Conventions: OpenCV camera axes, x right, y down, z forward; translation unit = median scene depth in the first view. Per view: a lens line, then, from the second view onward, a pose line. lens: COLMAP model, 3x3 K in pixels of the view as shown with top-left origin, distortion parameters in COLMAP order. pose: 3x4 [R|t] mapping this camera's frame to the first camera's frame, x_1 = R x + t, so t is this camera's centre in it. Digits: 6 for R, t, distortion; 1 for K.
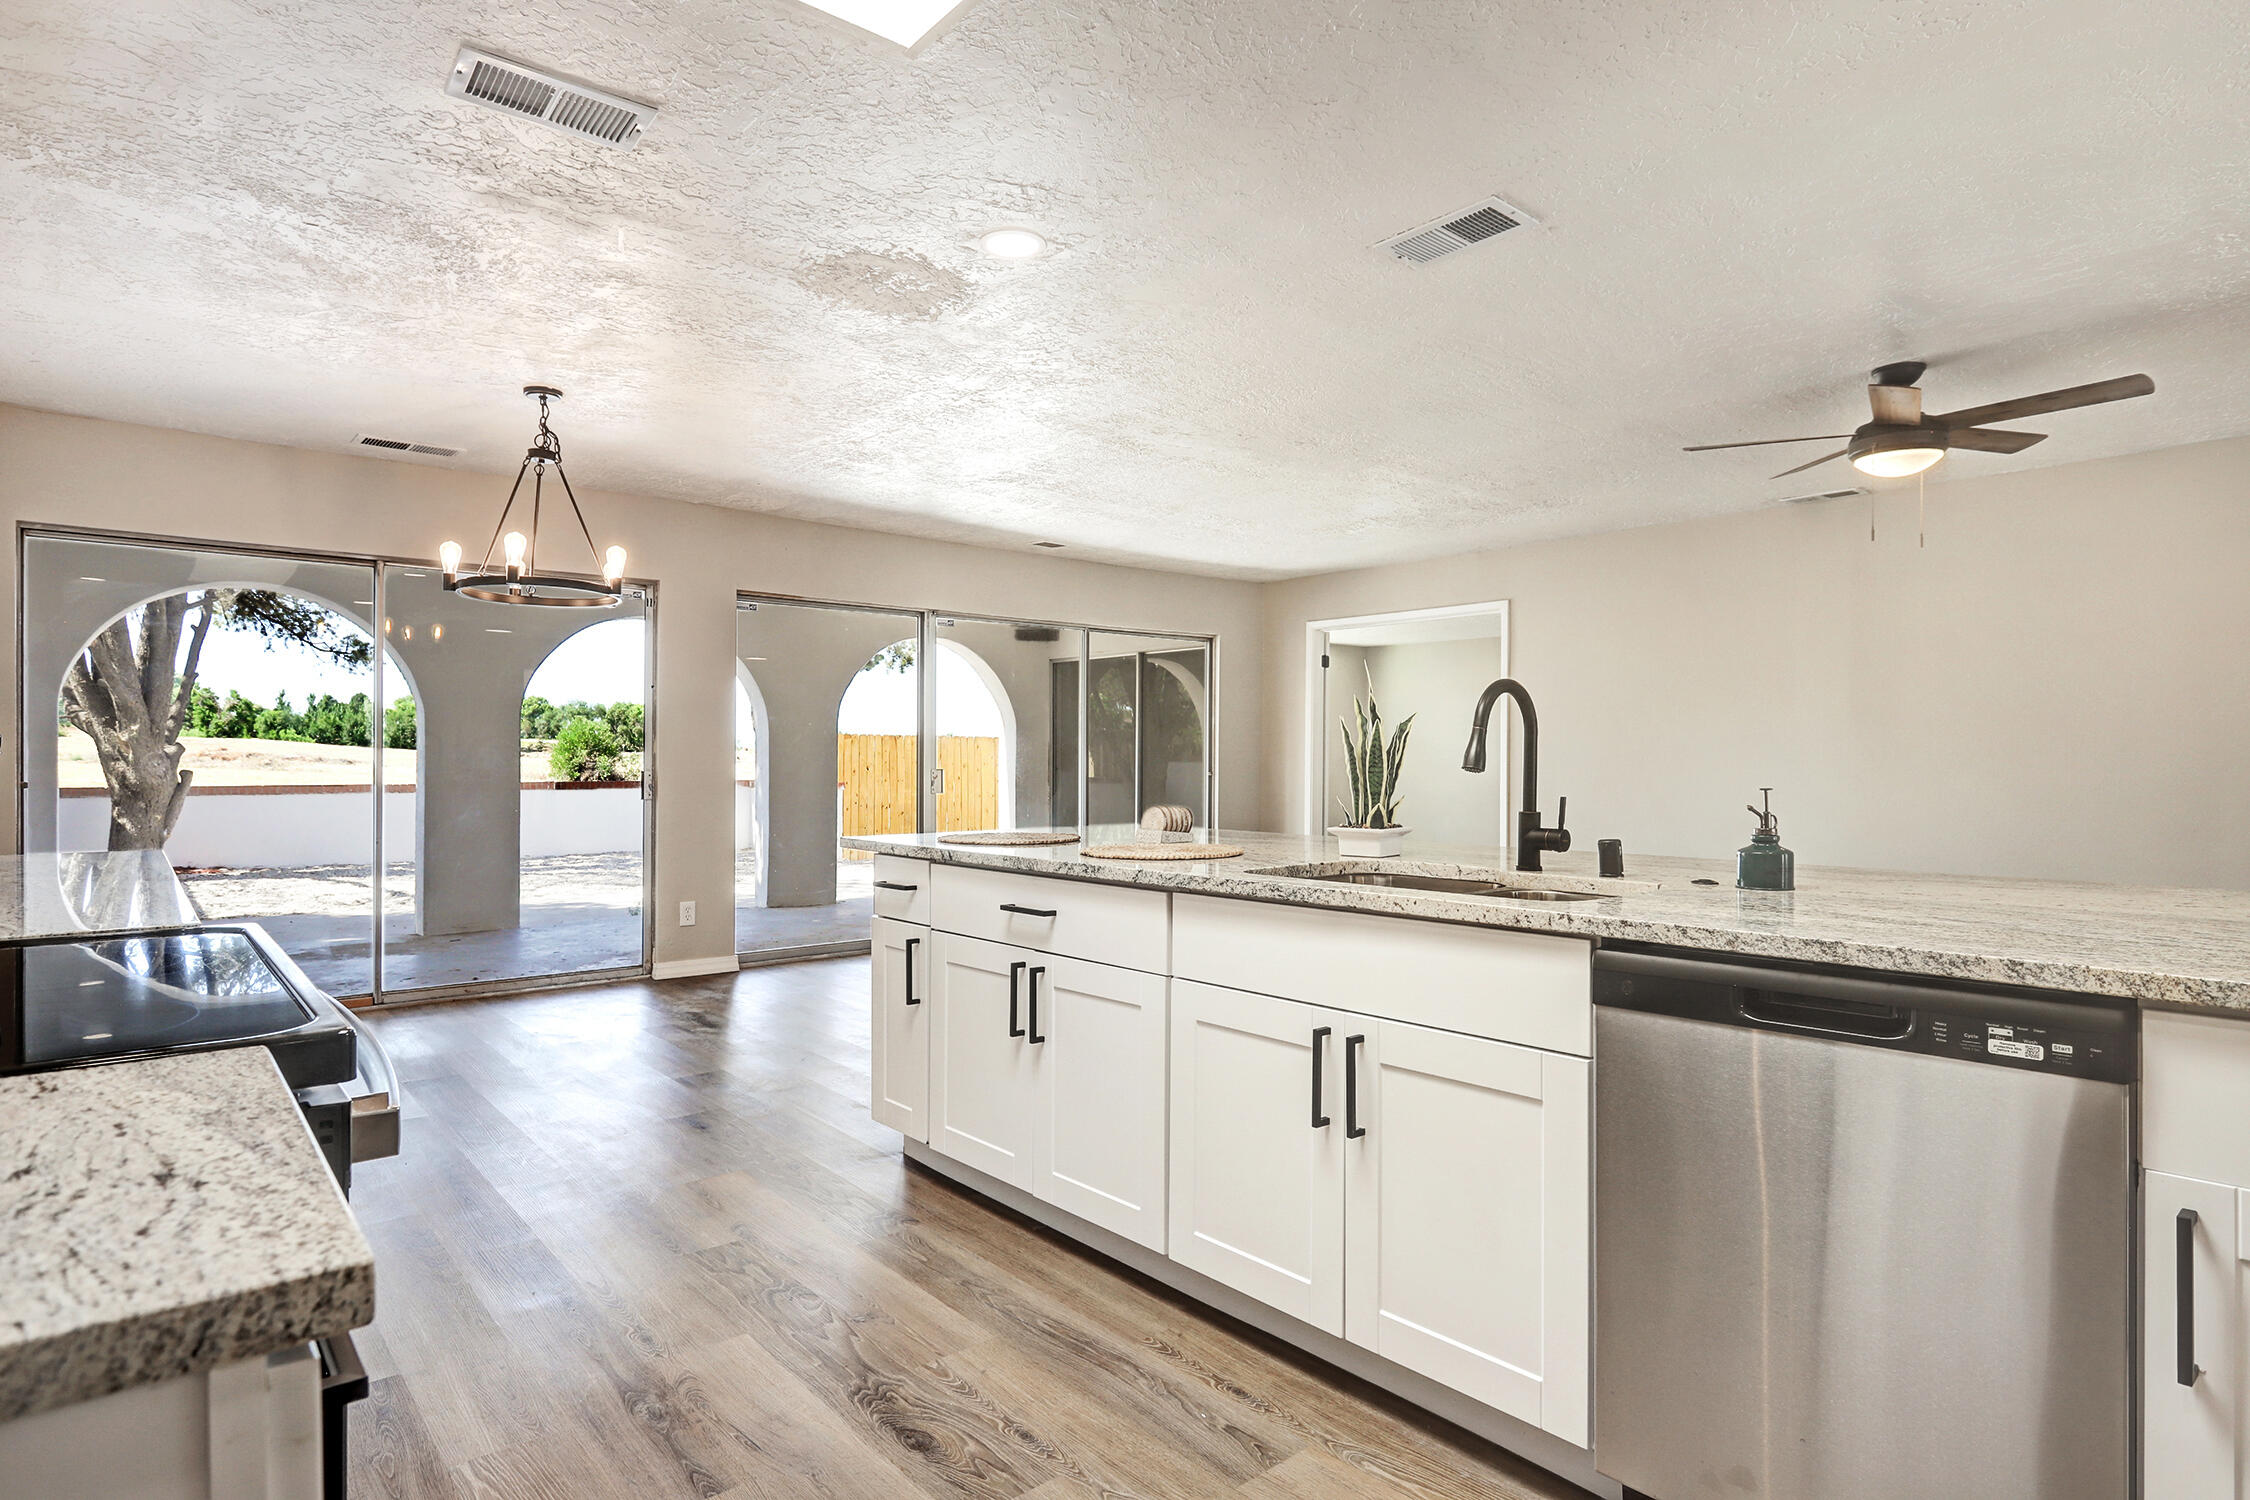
lens RADIAL K [[1196.0, 0, 1149.3], [0, 1196.0, 755.5], [0, 0, 1]] dist [0.000276, 0.004501]
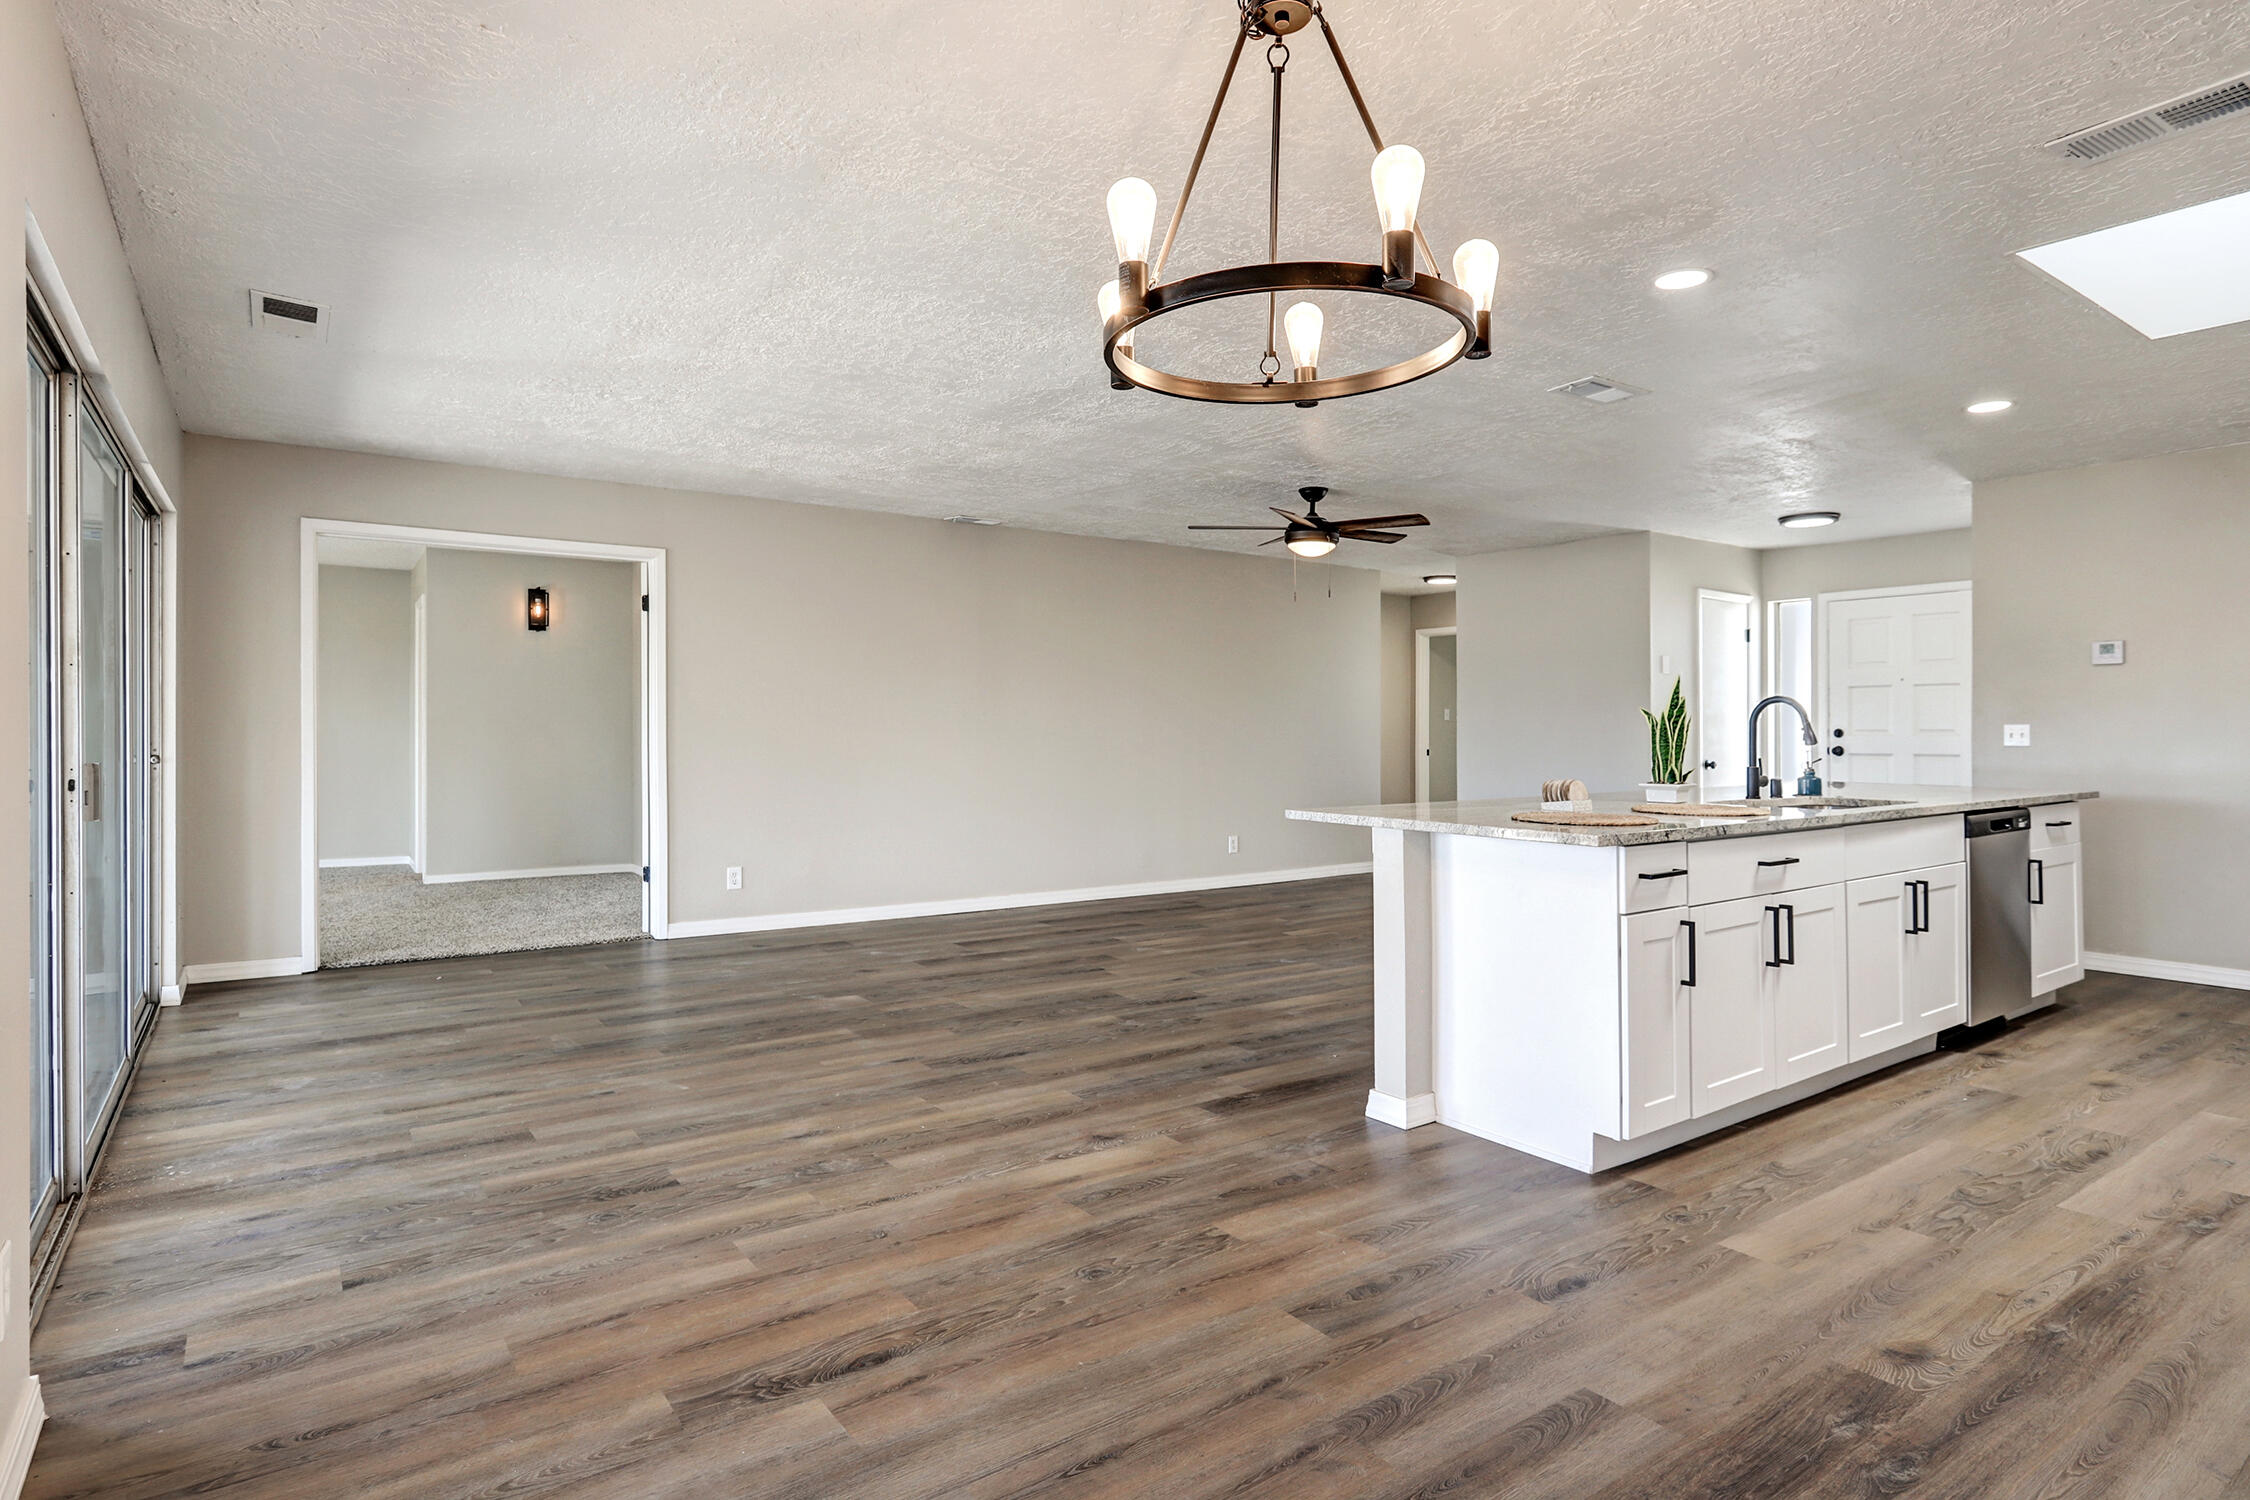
lens RADIAL K [[1196.0, 0, 1138.1], [0, 1196.0, 728.8], [0, 0, 1]] dist [0.000276, 0.004501]
pose [[0.094062, -0.000247, 0.995566, -1.607376], [-0.006050, 0.999981, 0.000820, -0.006898], [-0.995548, -0.006101, 0.094059, 1.771241]]
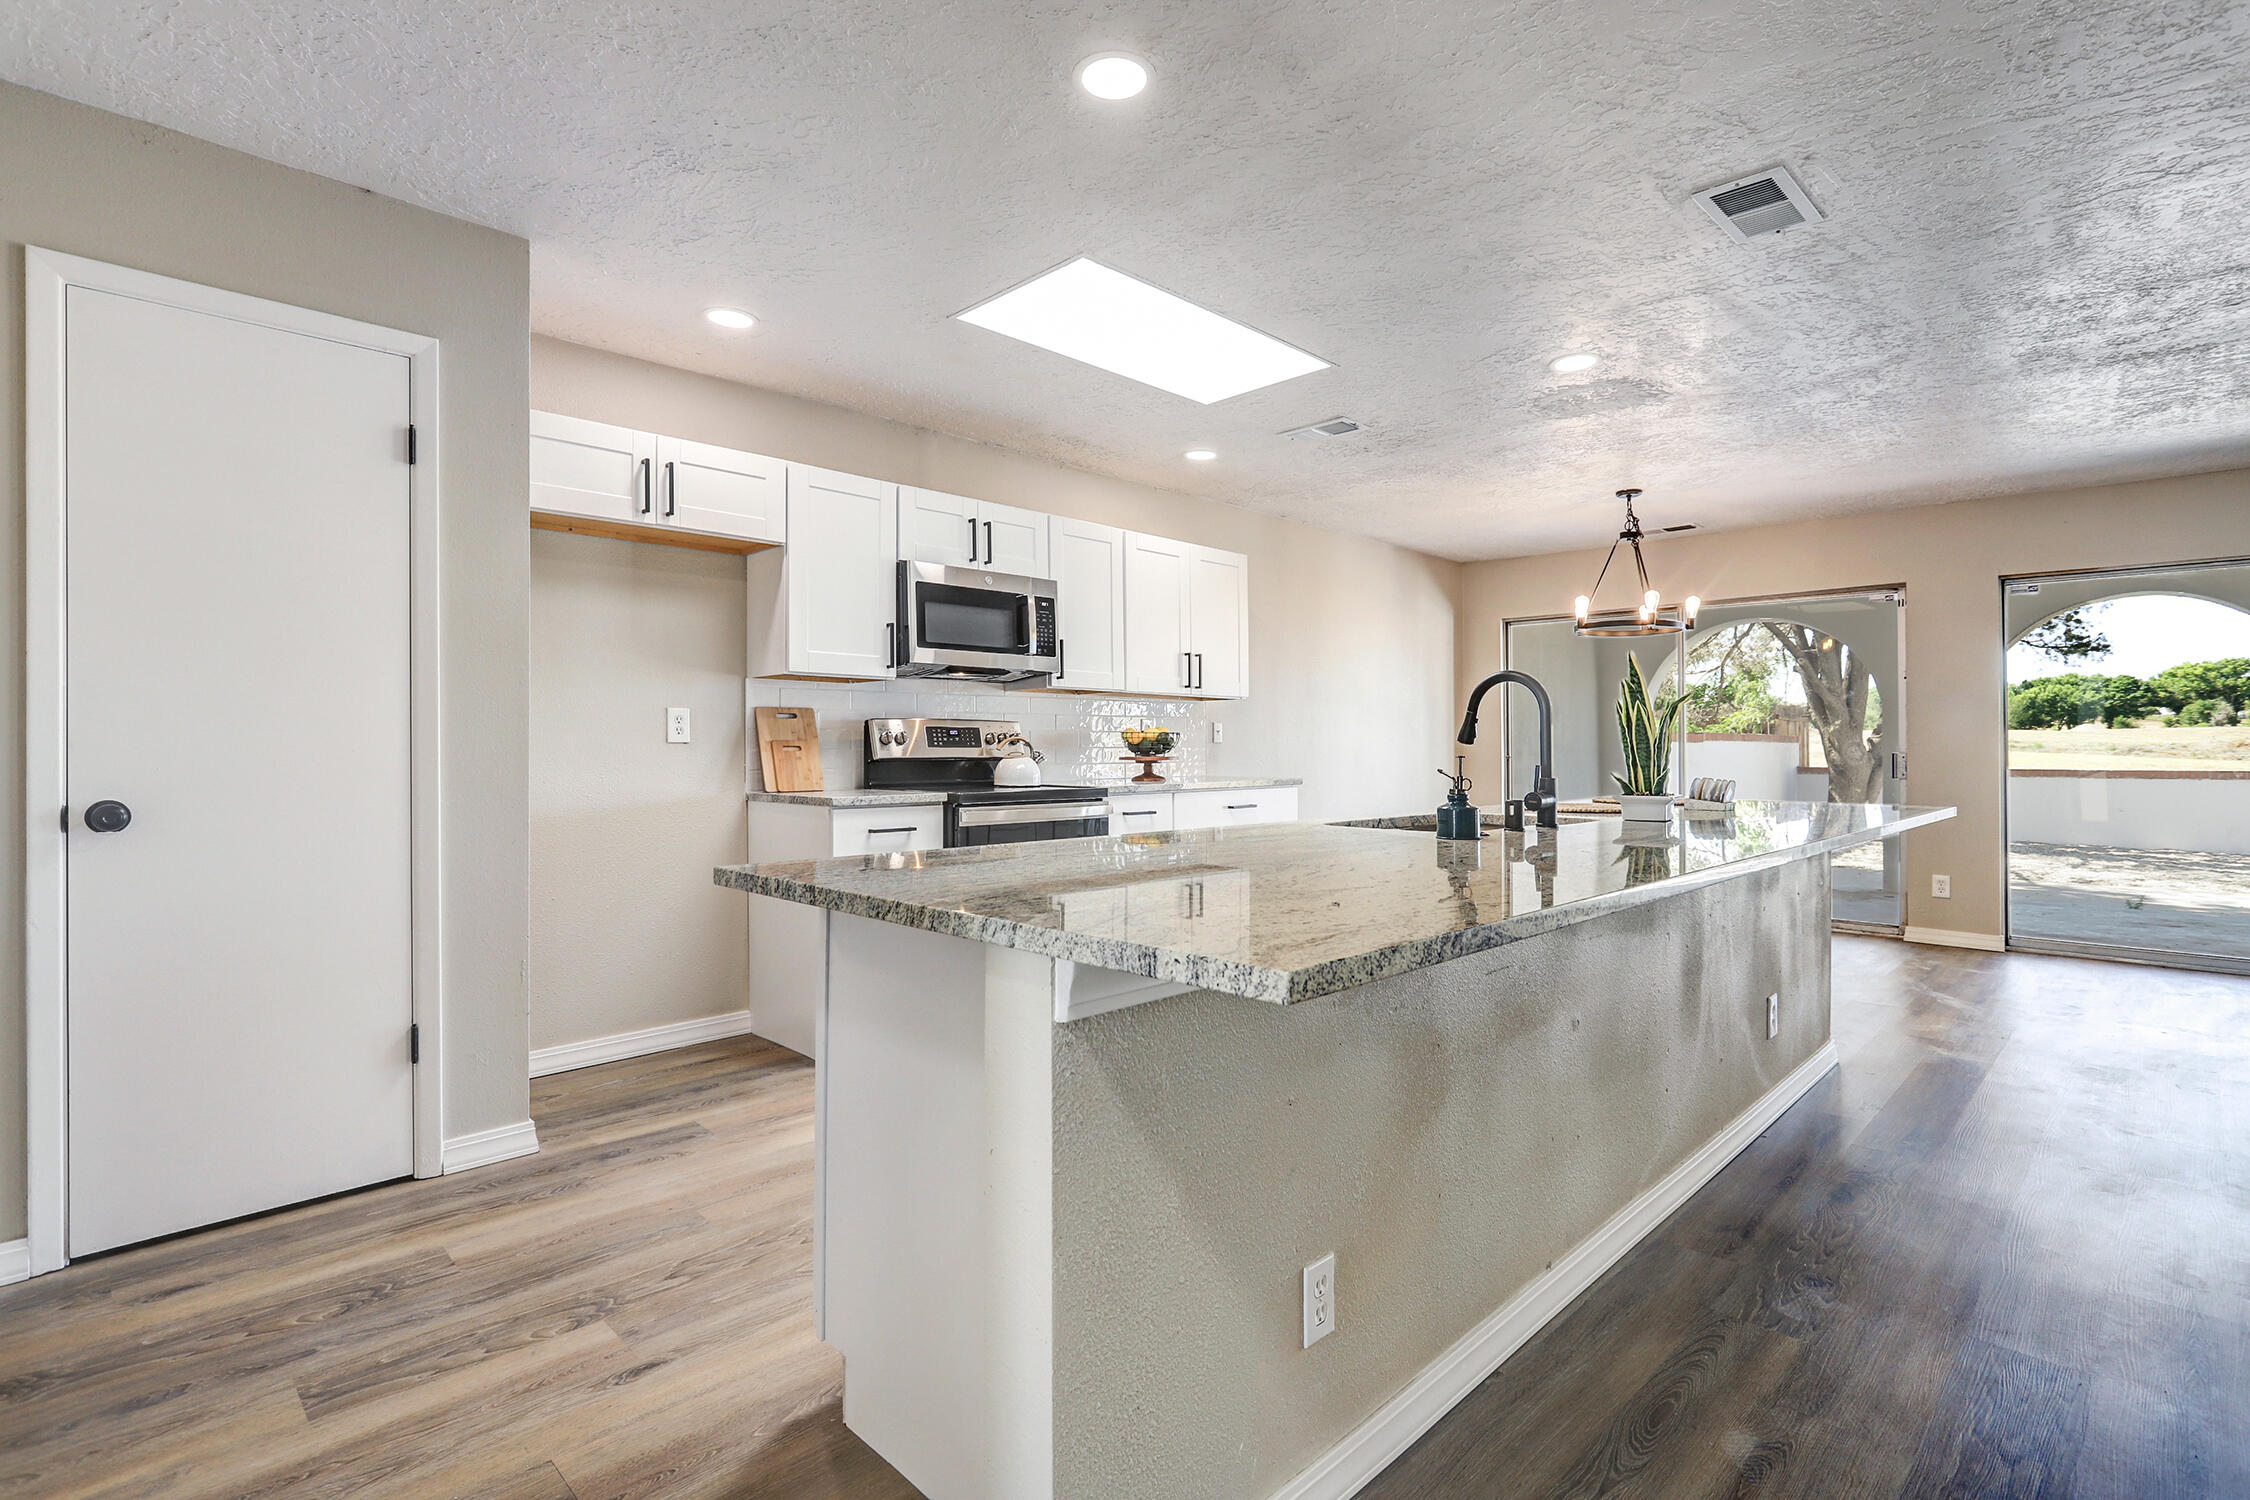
lens RADIAL K [[1093.6, 0, 1091.7], [0, 1093.6, 735.0], [0, 0, 1]] dist [-0.006952, 0.002084]
pose [[0.058803, -0.012938, -0.998186, 1.364921], [0.003142, 0.999913, -0.012775, 0.016054], [0.998265, -0.002385, 0.058839, 0.462713]]
